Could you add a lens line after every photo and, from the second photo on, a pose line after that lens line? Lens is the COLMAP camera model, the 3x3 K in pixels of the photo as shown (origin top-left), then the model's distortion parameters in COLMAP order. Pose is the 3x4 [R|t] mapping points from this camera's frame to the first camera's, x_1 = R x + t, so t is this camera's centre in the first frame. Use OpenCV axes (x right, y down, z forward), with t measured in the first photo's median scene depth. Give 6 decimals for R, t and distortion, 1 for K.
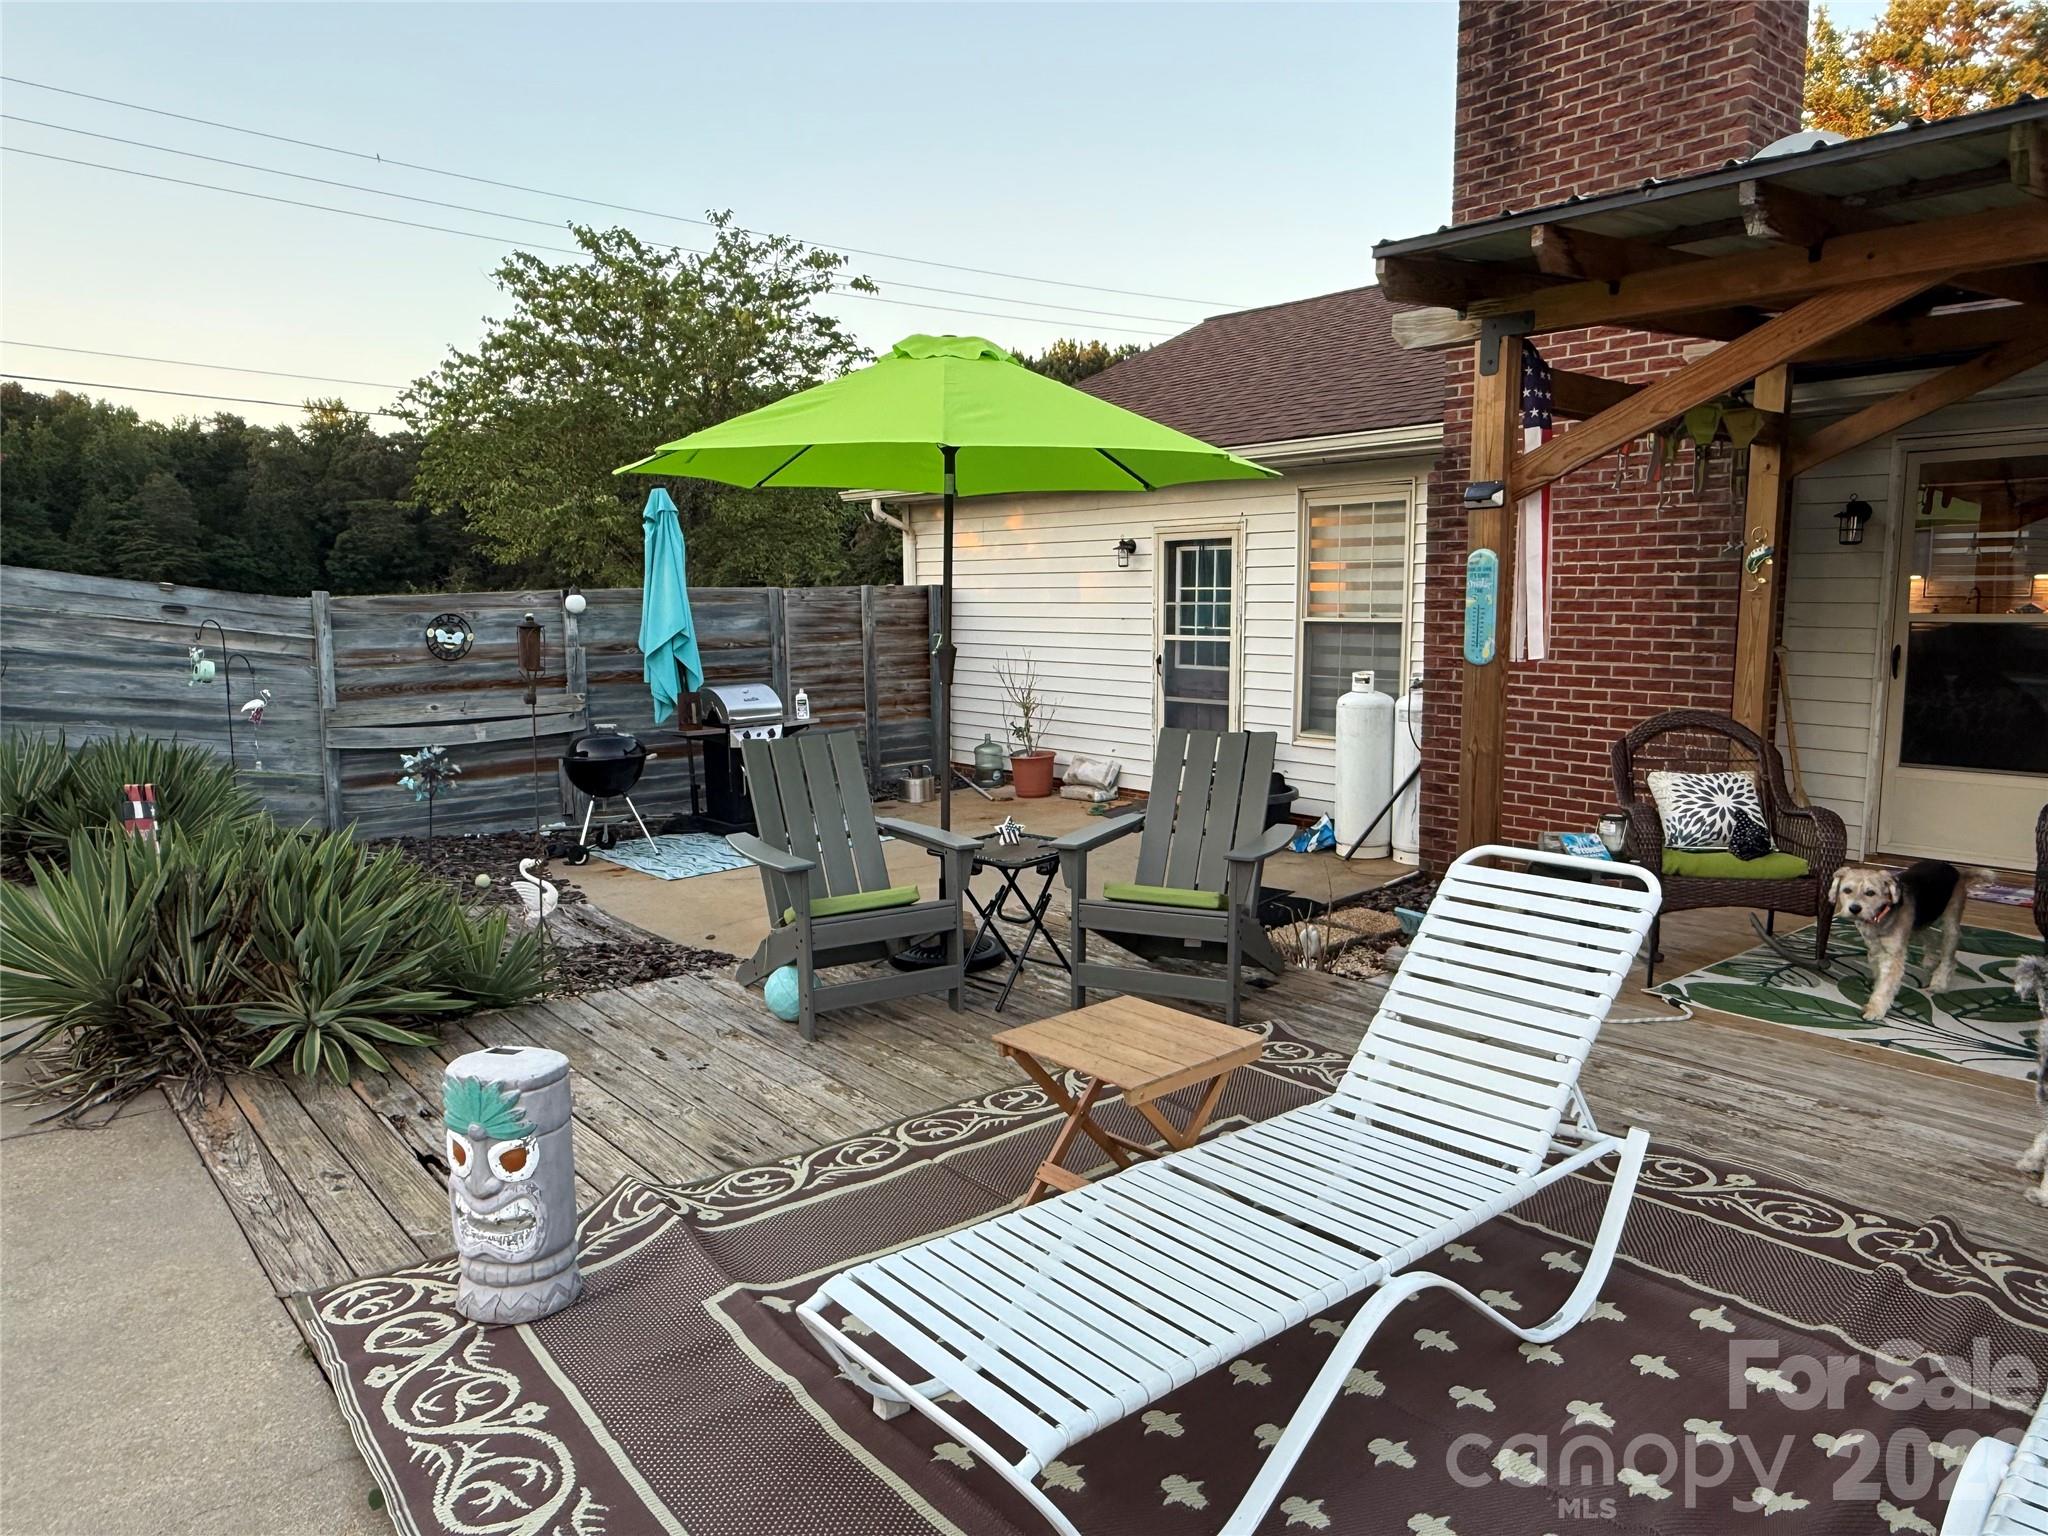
lens RADIAL K [[1342.5, 0, 1004.7], [0, 1342.5, 780.8], [0, 0, 1]] dist [-0.001720, 0.000567]
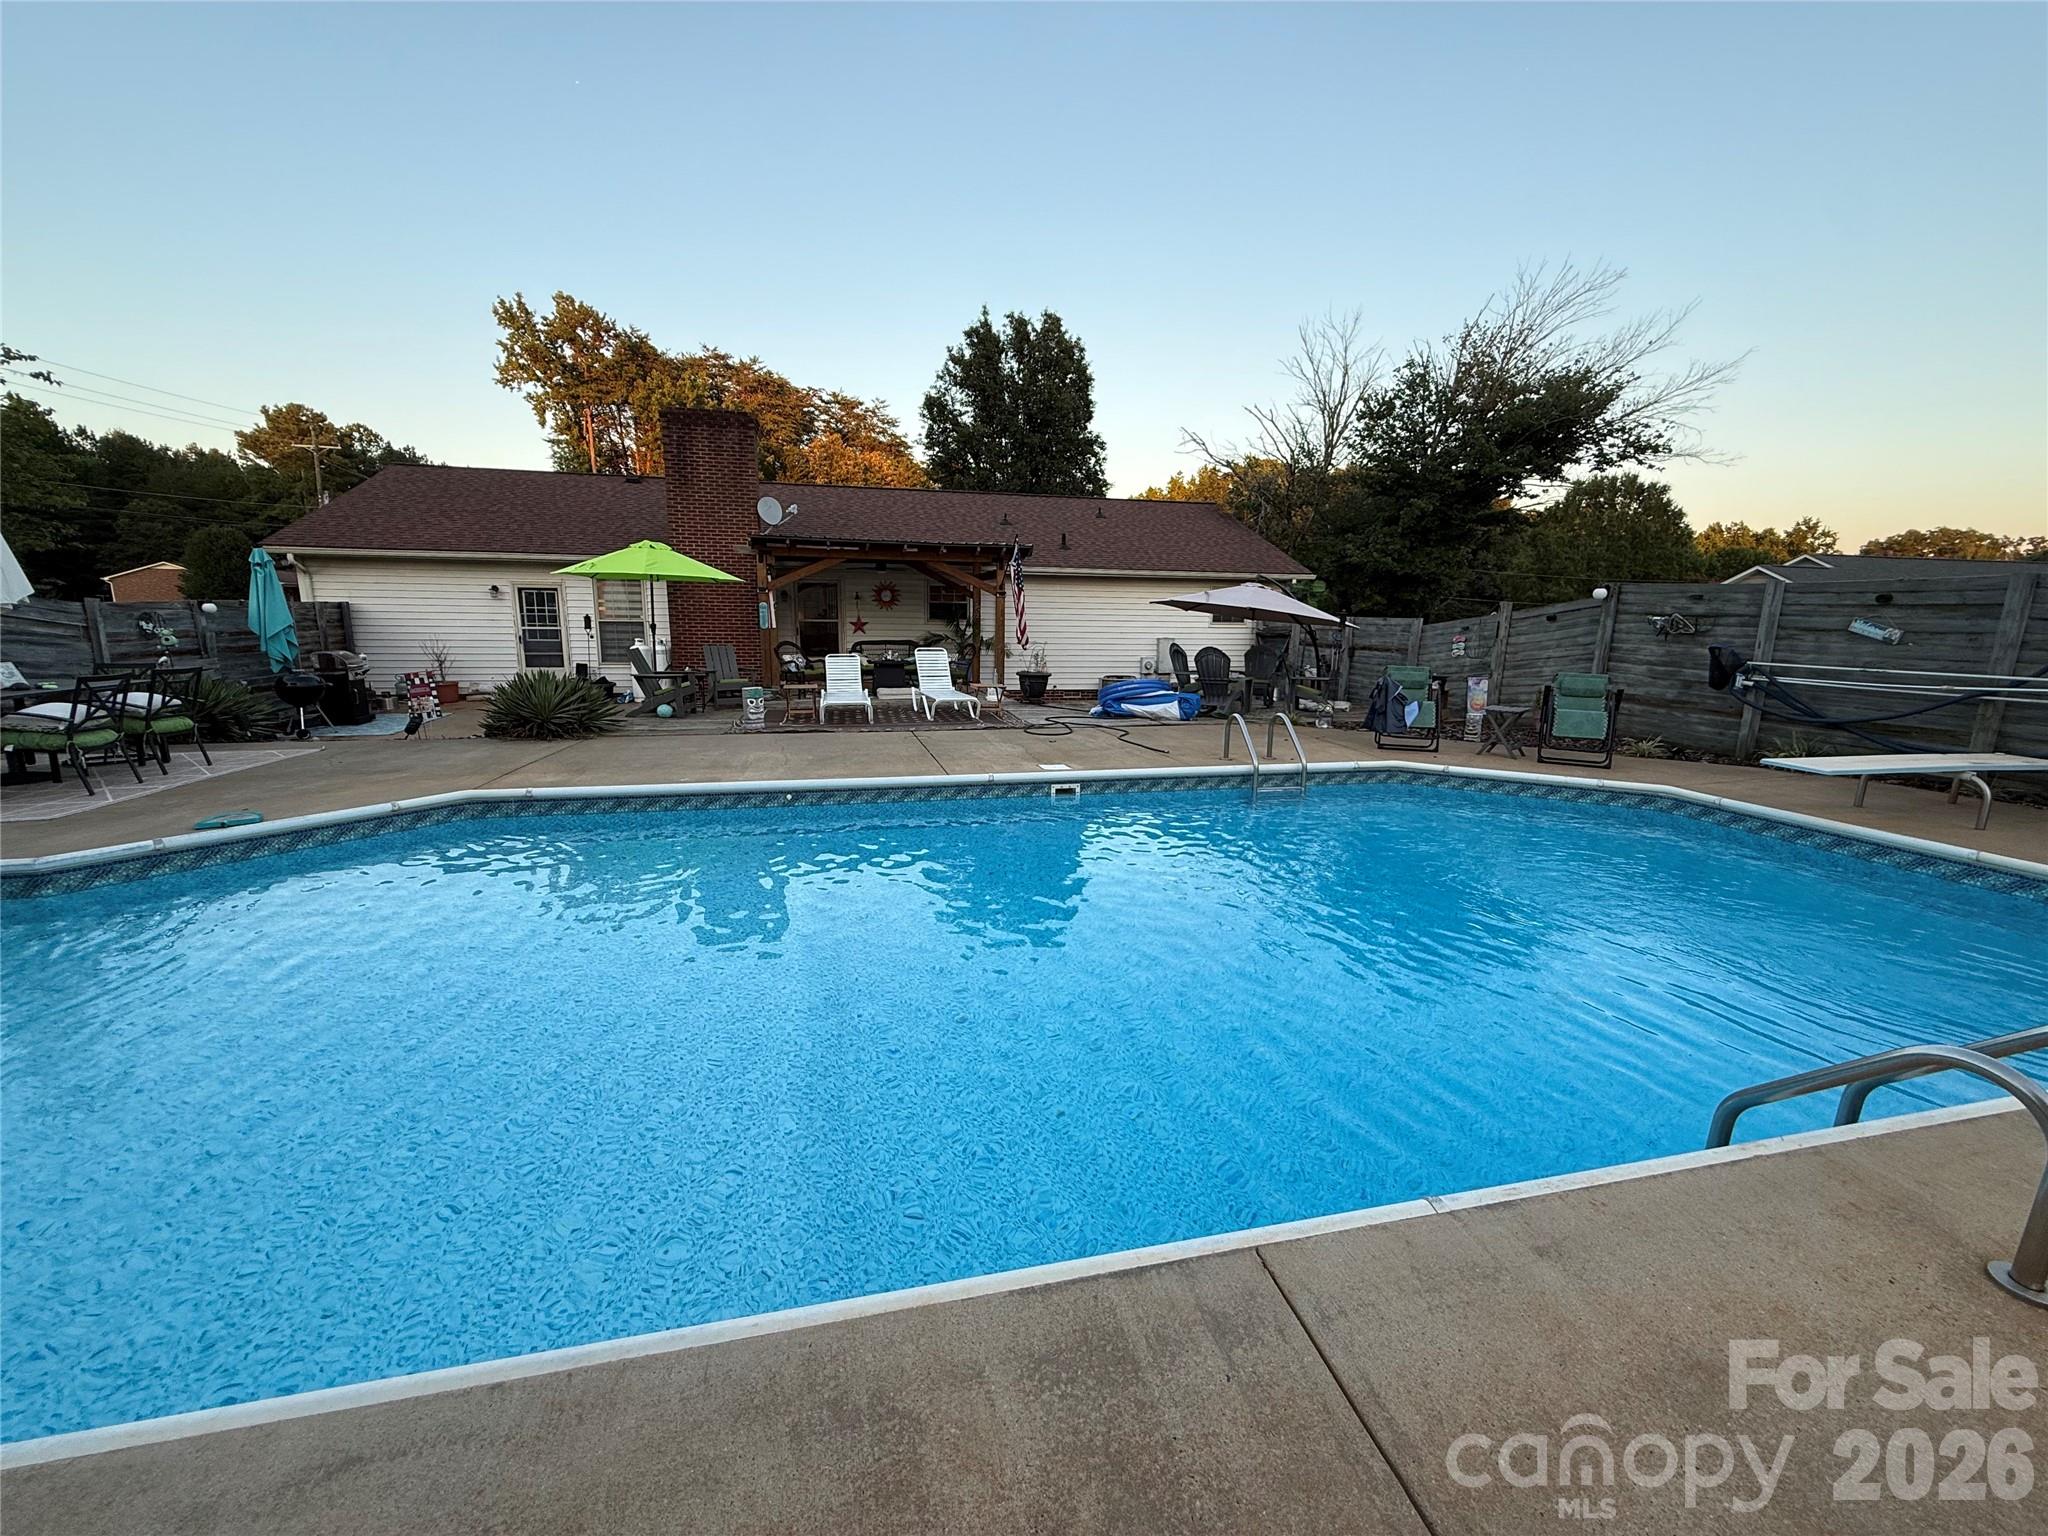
lens RADIAL K [[841.9, 0, 1024.0], [0, 841.9, 768.0], [0, 0, 1]] dist [-0.001863, -0.000128]
pose [[0.445628, -0.144479, 0.883483, -1.177478], [0.107882, 0.988365, 0.107216, 0.106549], [-0.888694, 0.047533, 0.456030, -0.659023]]
